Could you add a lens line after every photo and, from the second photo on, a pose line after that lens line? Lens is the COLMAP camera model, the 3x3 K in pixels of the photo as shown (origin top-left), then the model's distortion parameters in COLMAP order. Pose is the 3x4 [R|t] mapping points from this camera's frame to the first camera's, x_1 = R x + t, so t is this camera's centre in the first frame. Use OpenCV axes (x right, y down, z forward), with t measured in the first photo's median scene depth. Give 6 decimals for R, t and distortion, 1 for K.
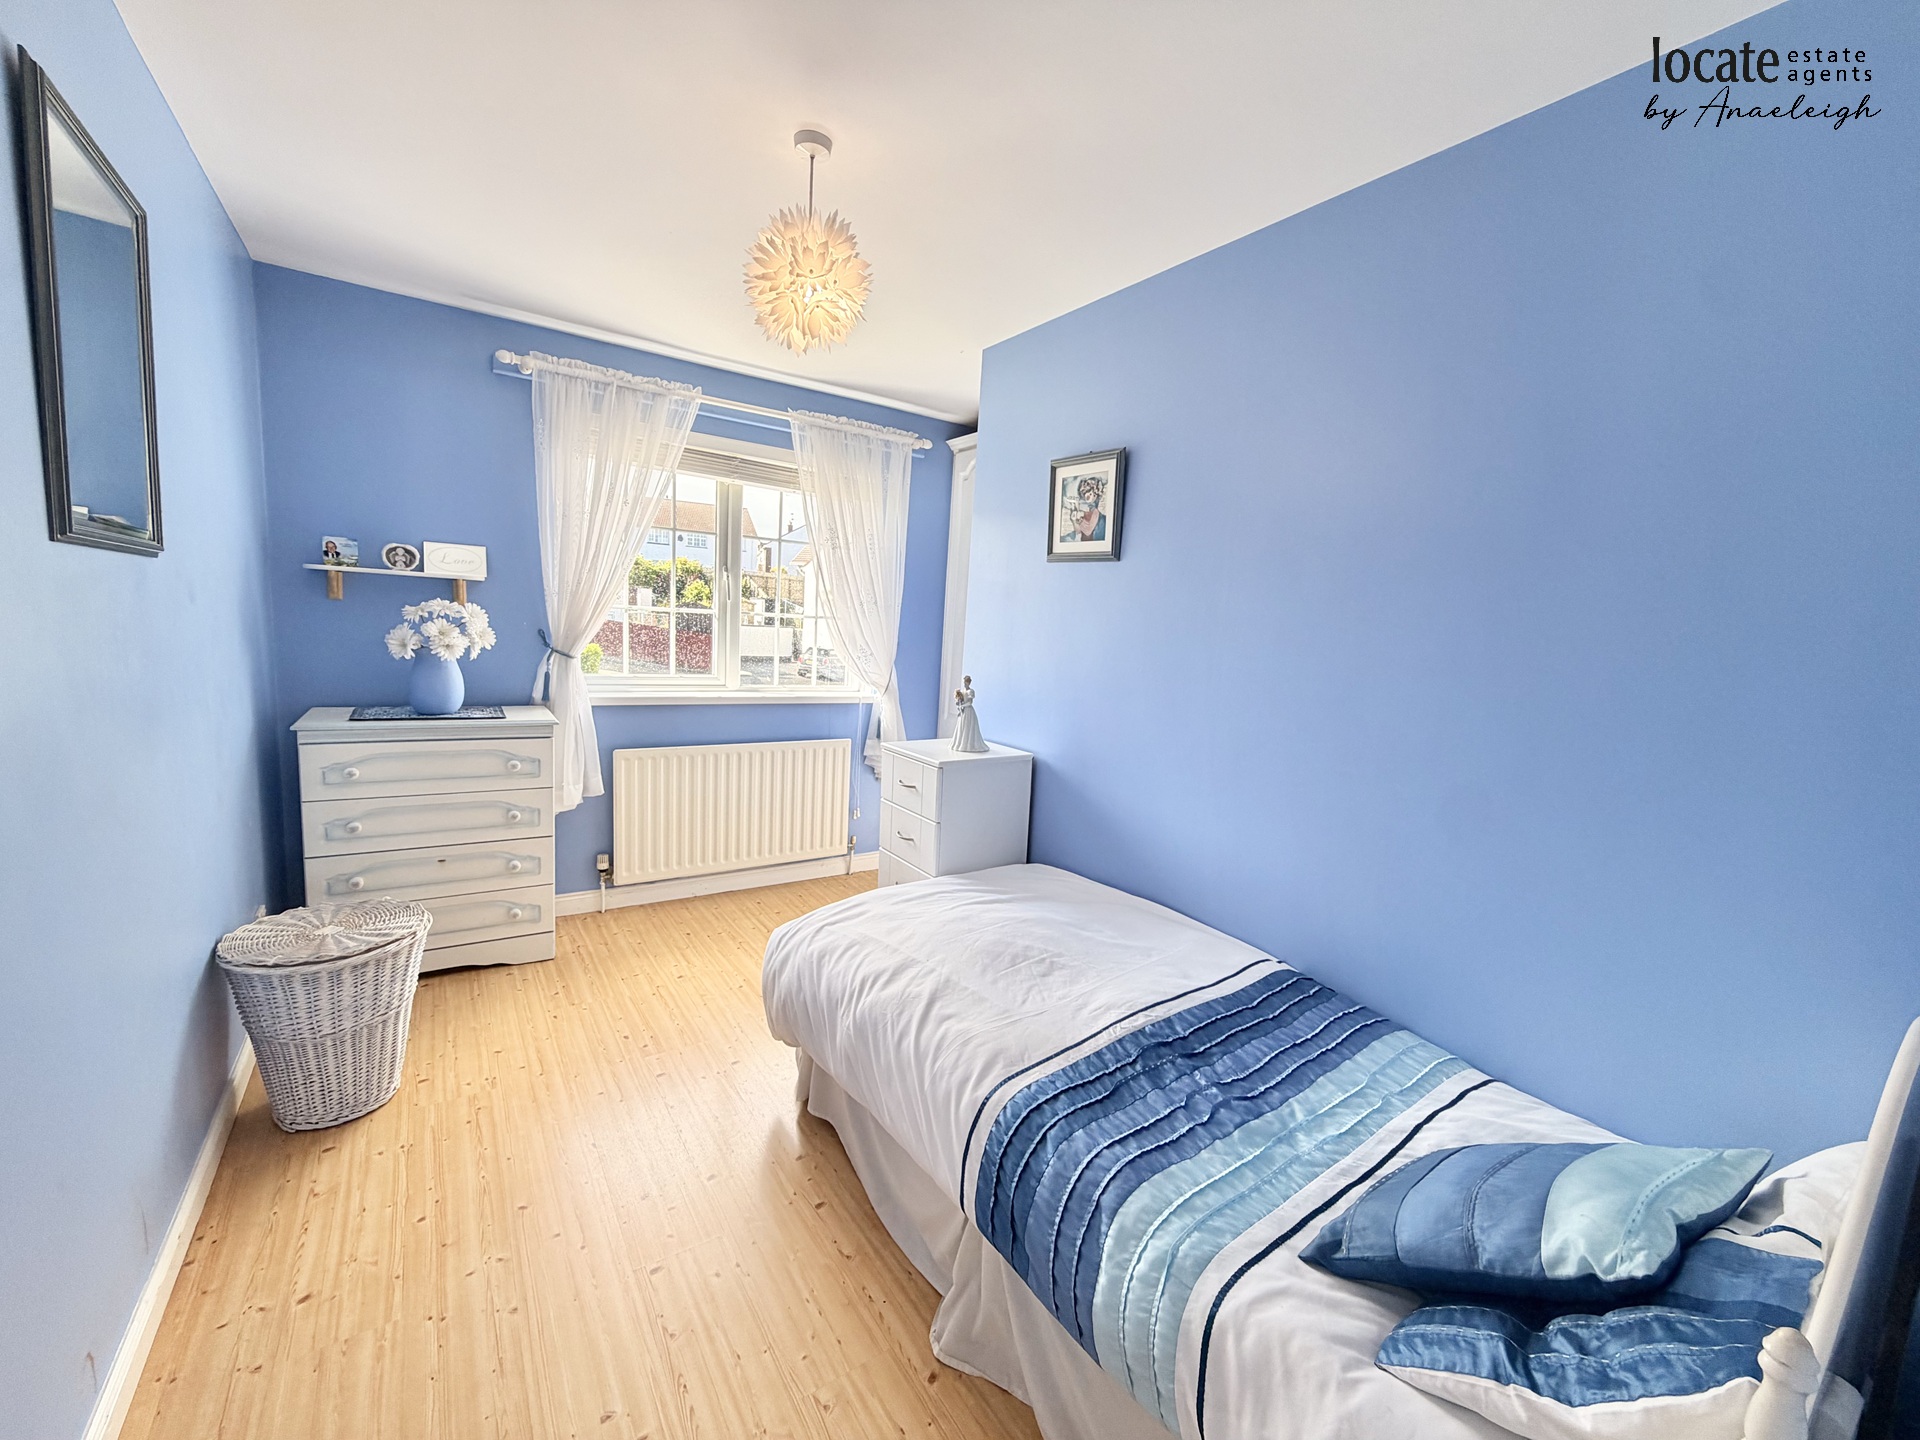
lens RADIAL K [[765.5, 0, 953.6], [0, 765.5, 725.2], [0, 0, 1]] dist [-0.001657, -0.000107]
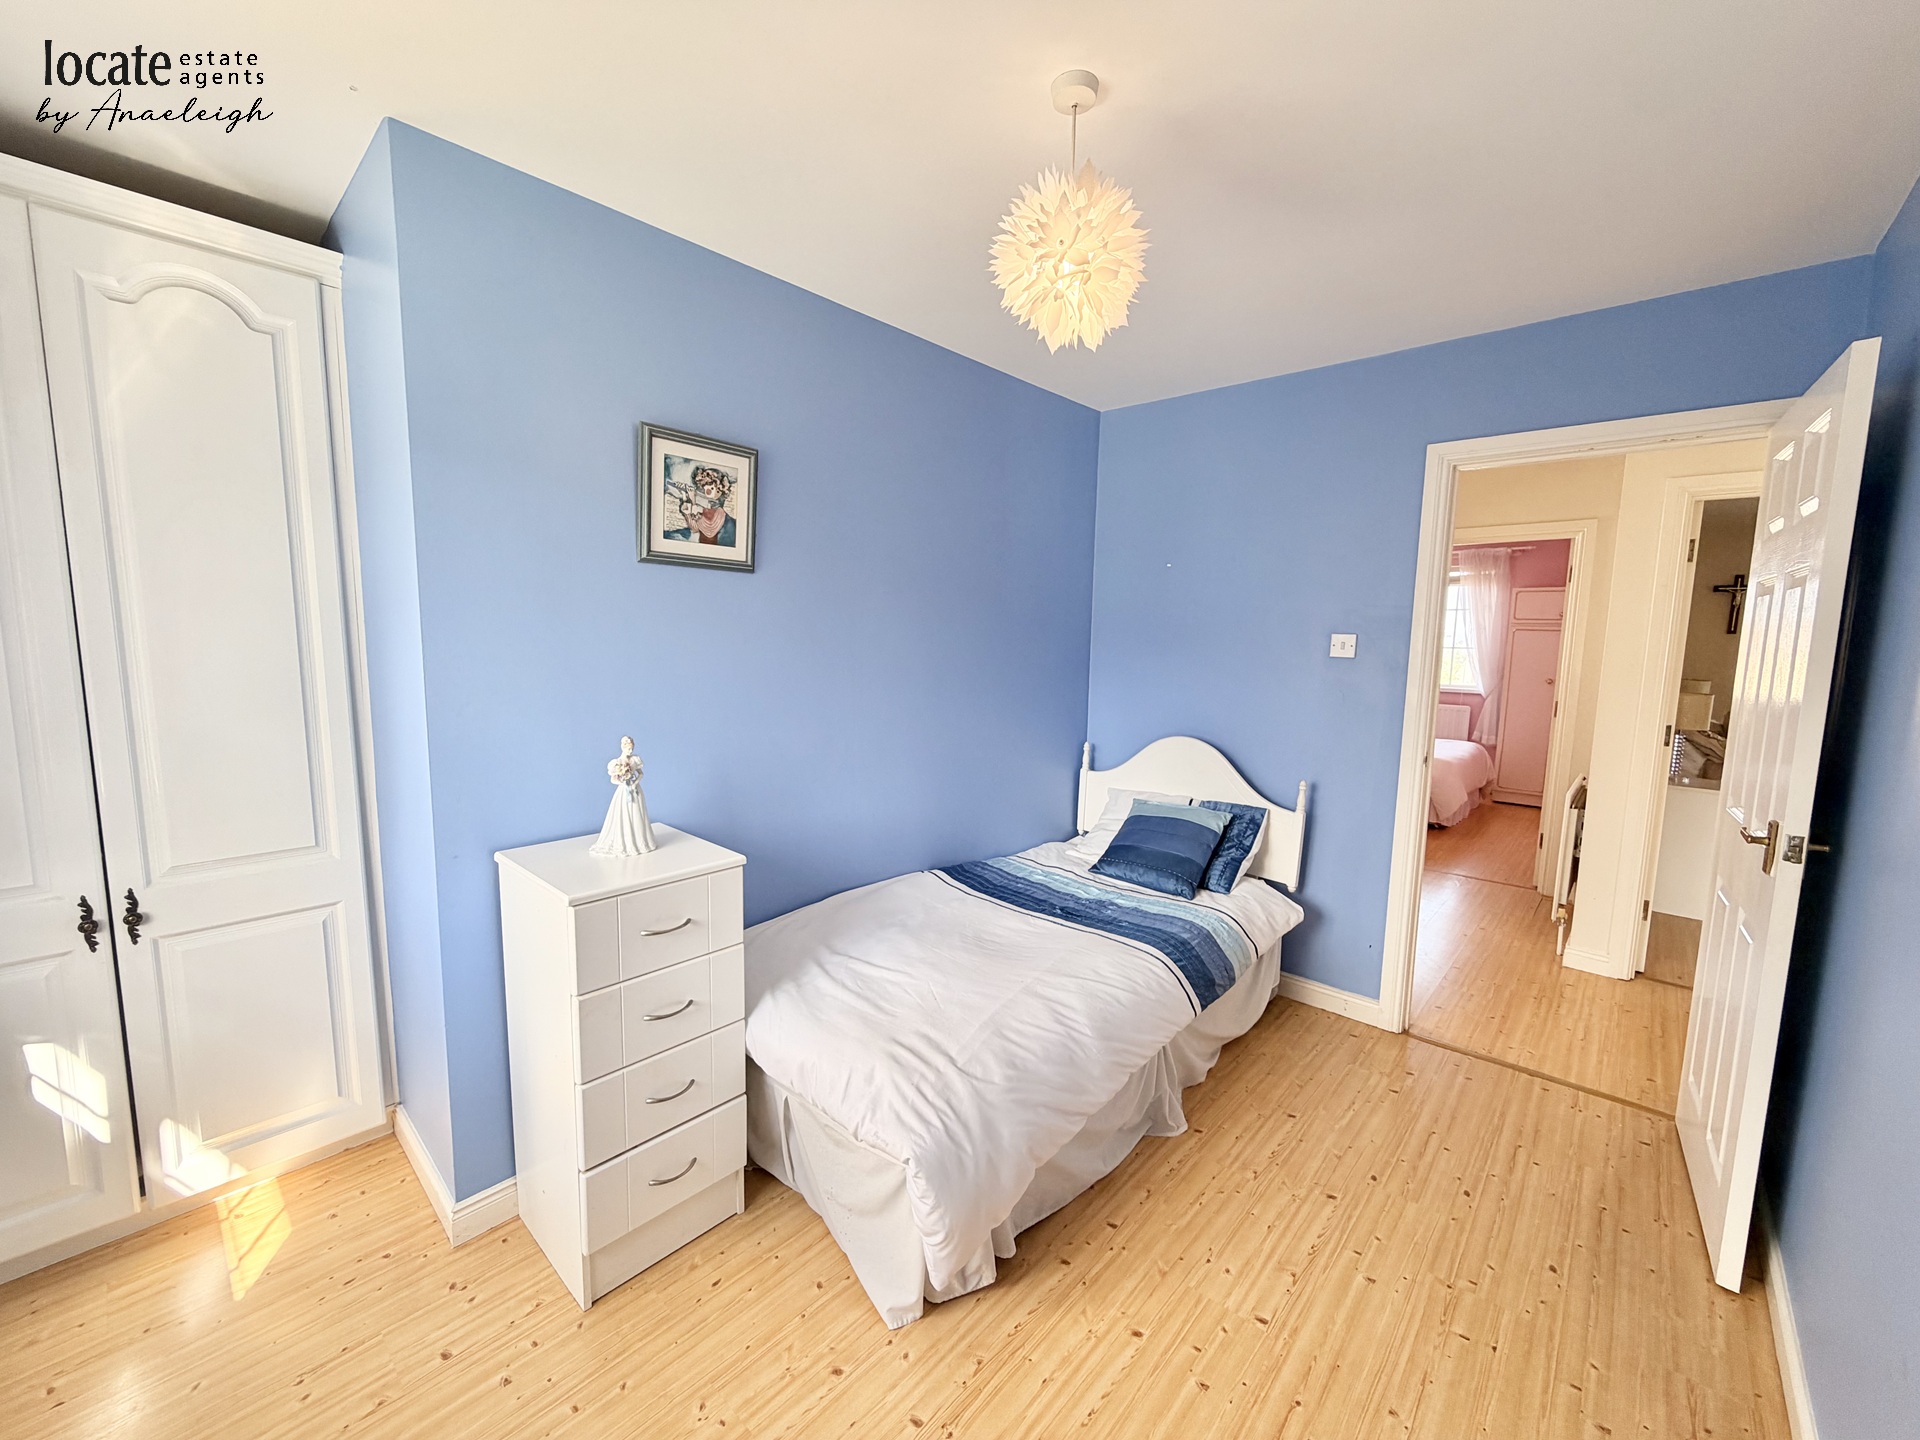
lens RADIAL K [[765.5, 0, 953.6], [0, 765.5, 725.2], [0, 0, 1]] dist [-0.001657, -0.000107]
pose [[-0.232105, -0.180535, 0.955790, -0.729134], [0.102945, 0.972547, 0.208700, -0.200848], [-0.967228, 0.146834, -0.207147, 0.968878]]
